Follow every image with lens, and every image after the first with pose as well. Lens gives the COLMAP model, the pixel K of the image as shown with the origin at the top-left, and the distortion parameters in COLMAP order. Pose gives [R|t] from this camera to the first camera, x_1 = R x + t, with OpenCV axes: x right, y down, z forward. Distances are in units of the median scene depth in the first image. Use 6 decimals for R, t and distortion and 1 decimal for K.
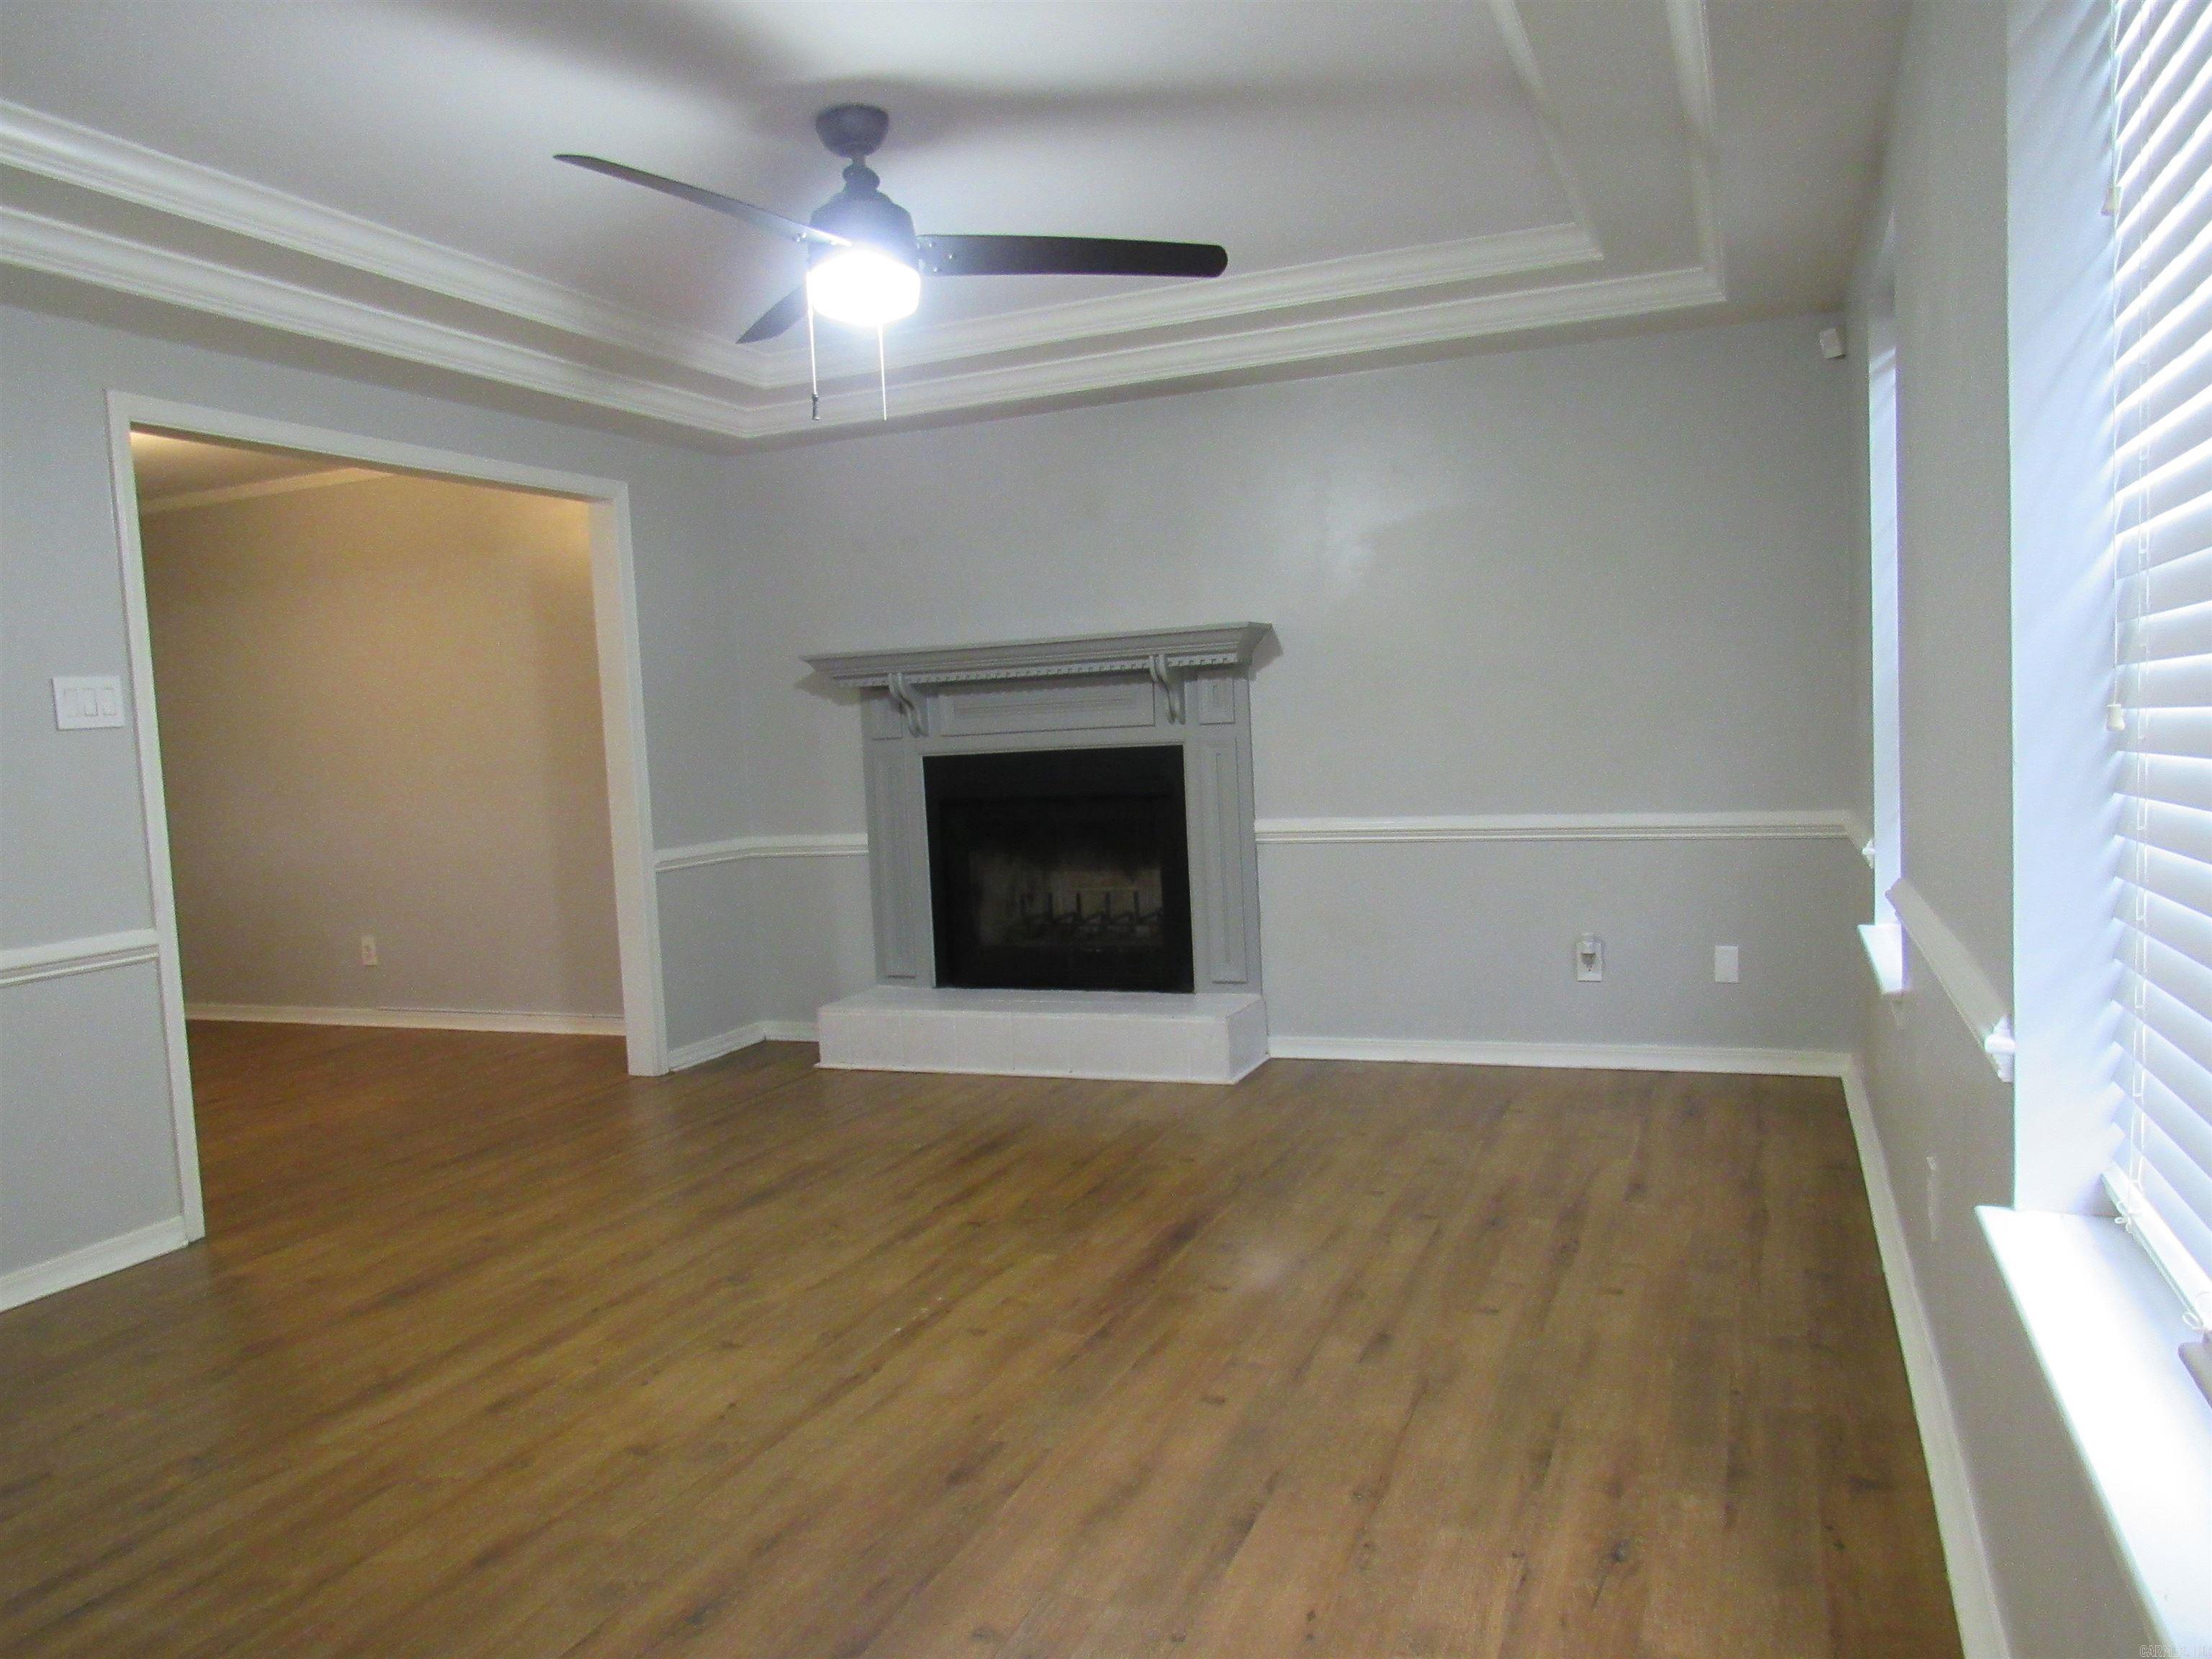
lens RADIAL K [[1569.6, 0, 1094.1], [0, 1569.6, 832.4], [0, 0, 1]] dist [-0.010286, -0.014968]
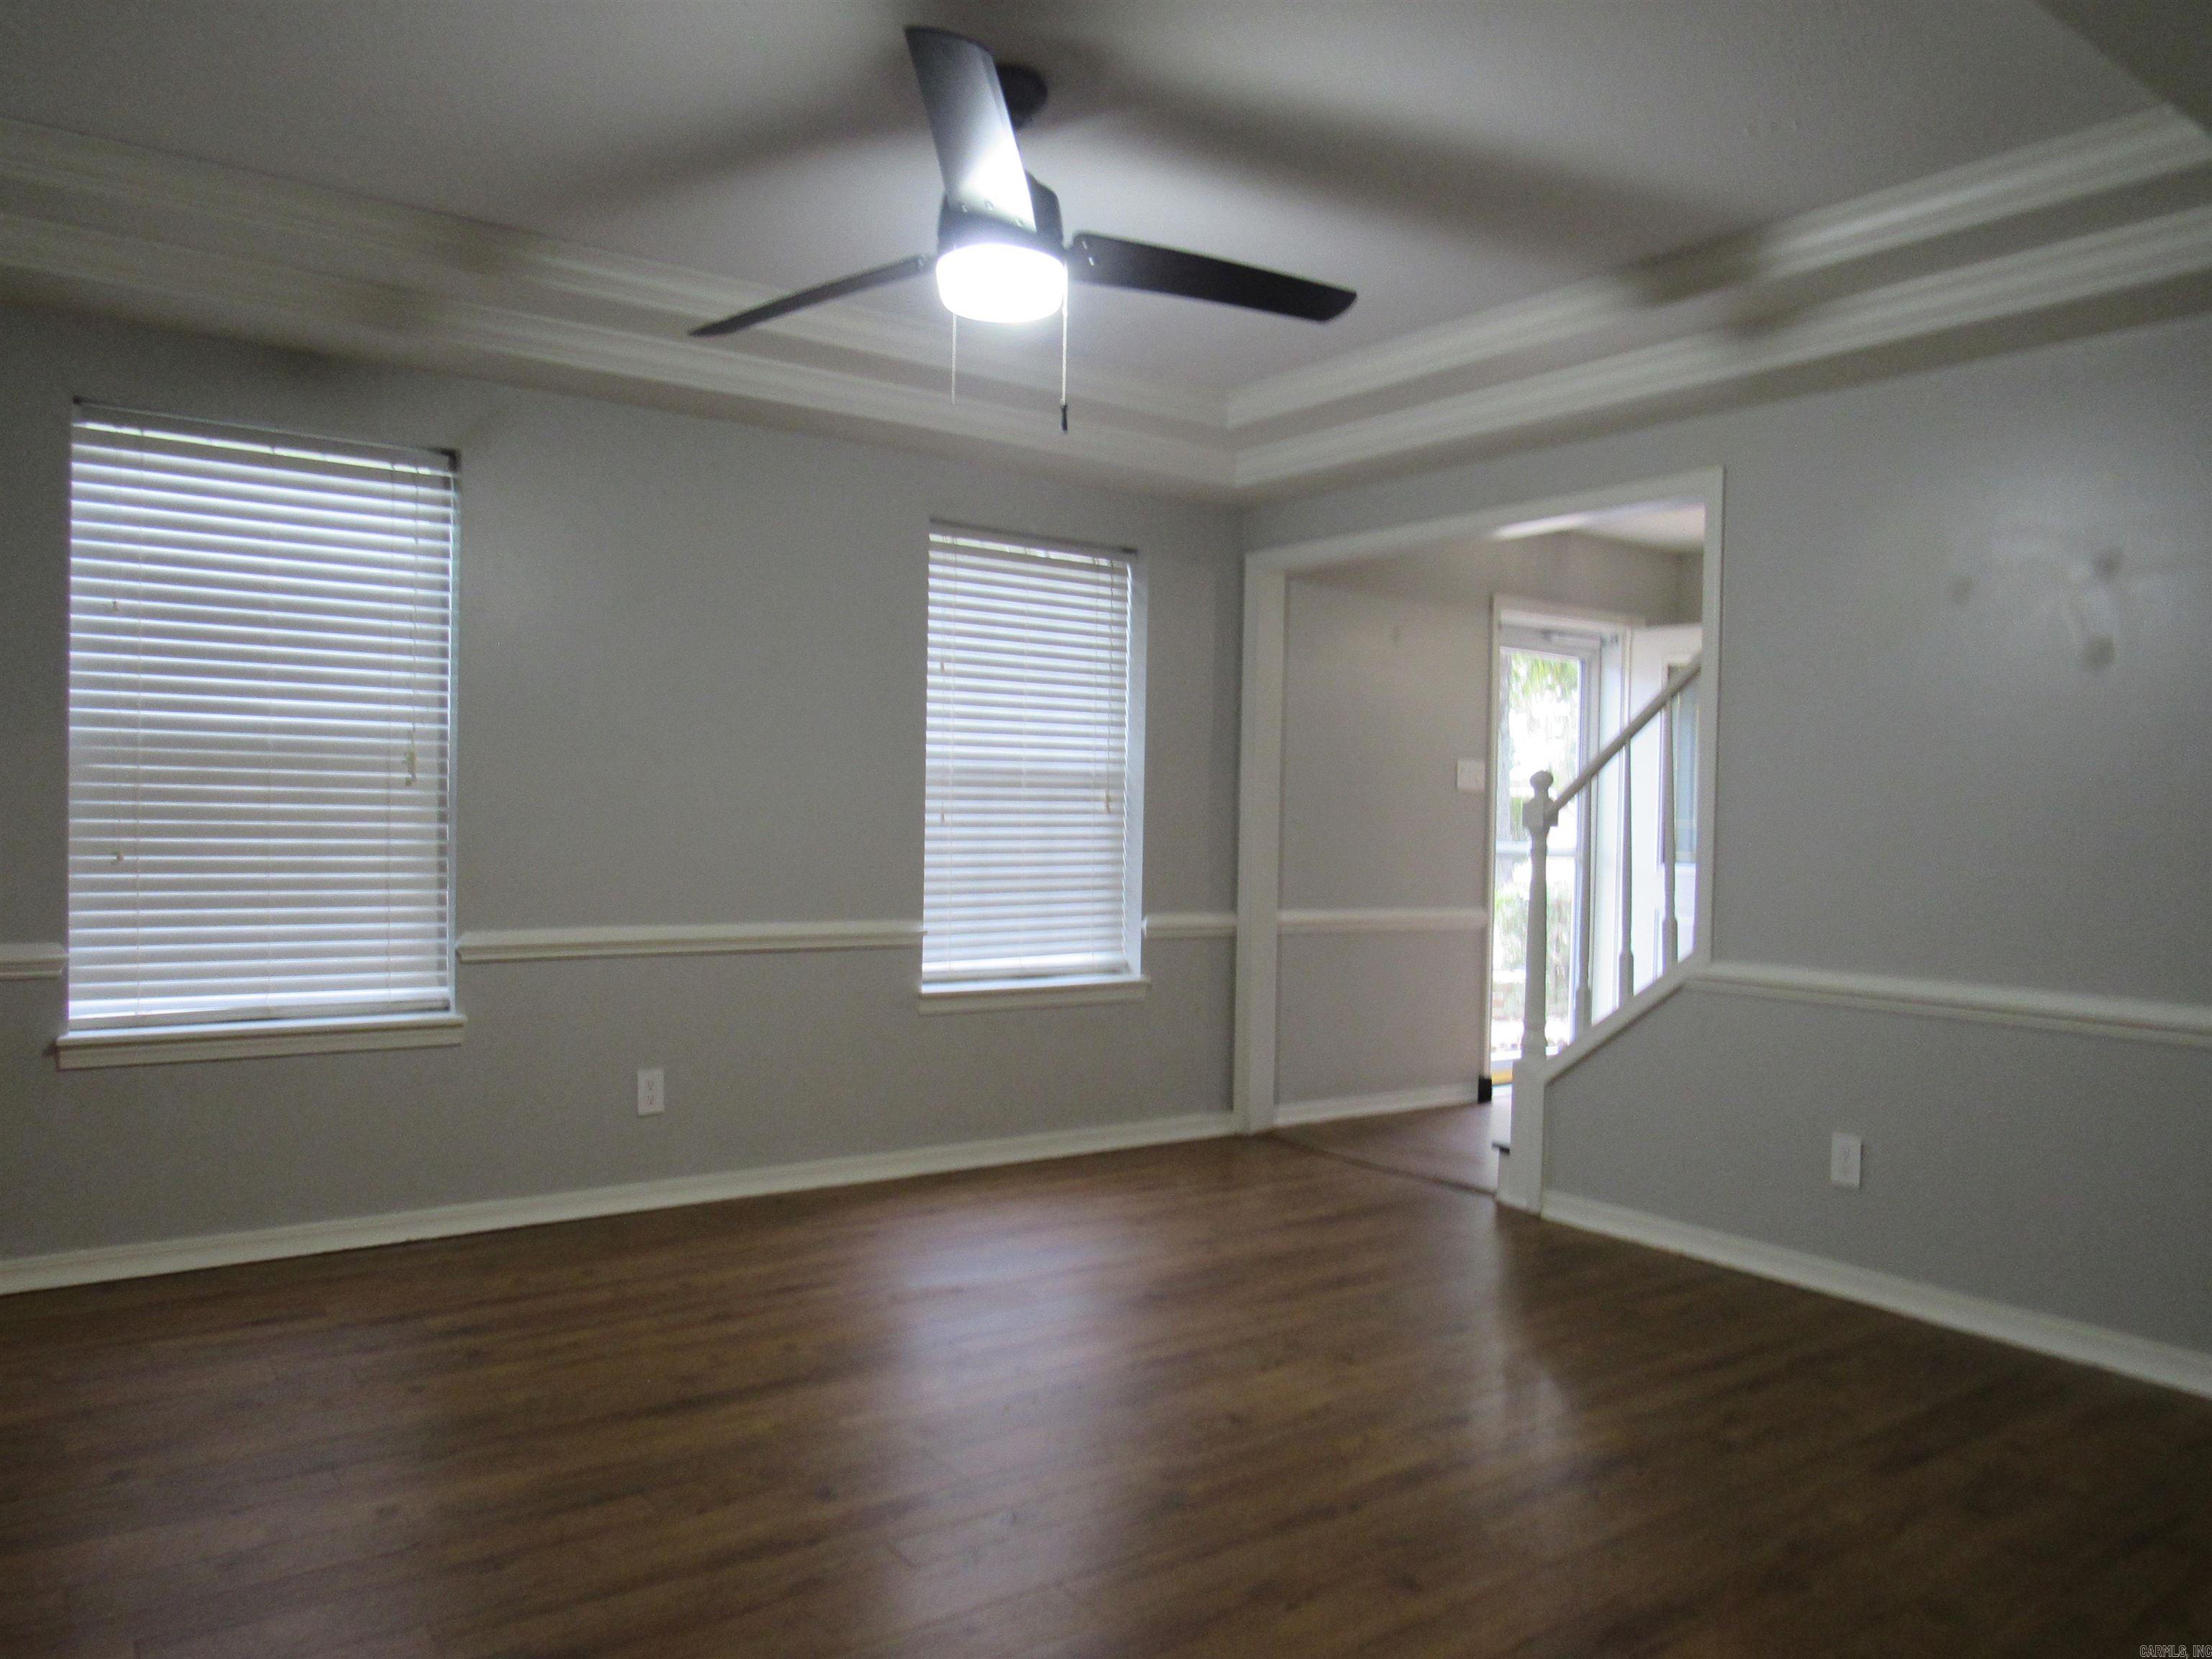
lens RADIAL K [[1569.6, 0, 1094.1], [0, 1569.6, 832.4], [0, 0, 1]] dist [-0.010286, -0.014968]
pose [[-0.856280, 0.029351, 0.515678, -0.622449], [0.059110, 0.997393, 0.041381, -0.076669], [-0.513119, 0.065915, -0.855783, 1.720512]]
